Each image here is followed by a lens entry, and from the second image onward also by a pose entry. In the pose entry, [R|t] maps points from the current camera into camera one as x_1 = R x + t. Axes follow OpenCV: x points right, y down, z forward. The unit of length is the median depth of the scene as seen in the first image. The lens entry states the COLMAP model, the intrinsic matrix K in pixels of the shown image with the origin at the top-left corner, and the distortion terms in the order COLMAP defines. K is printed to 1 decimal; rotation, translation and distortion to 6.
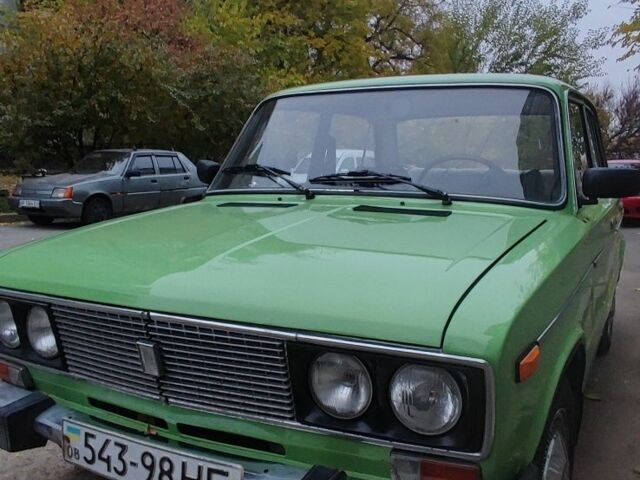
lens RADIAL K [[647.3, 0, 320.8], [0, 647.3, 245.0], [0, 0, 1]] dist [-0.005346, 0.008858]
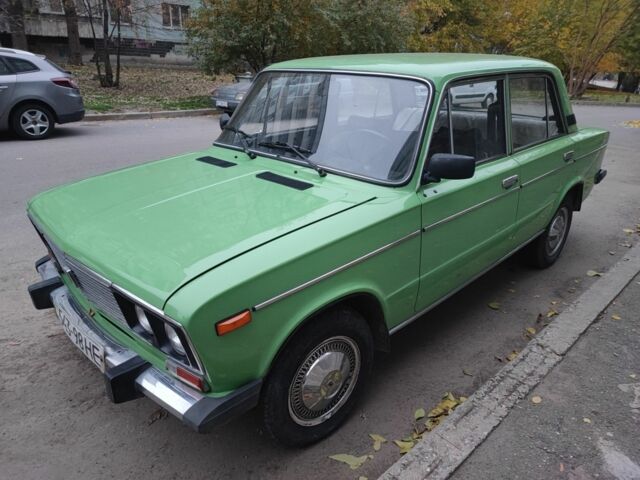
lens RADIAL K [[459.5, 0, 320.0], [0, 459.5, 240.0], [0, 0, 1]] dist [0.076639, -0.095189]
pose [[0.949219, 0.117223, -0.291962, 0.111311], [-0.041065, 0.966219, 0.254429, -0.040577], [0.311924, -0.229520, 0.921968, 0.012802]]
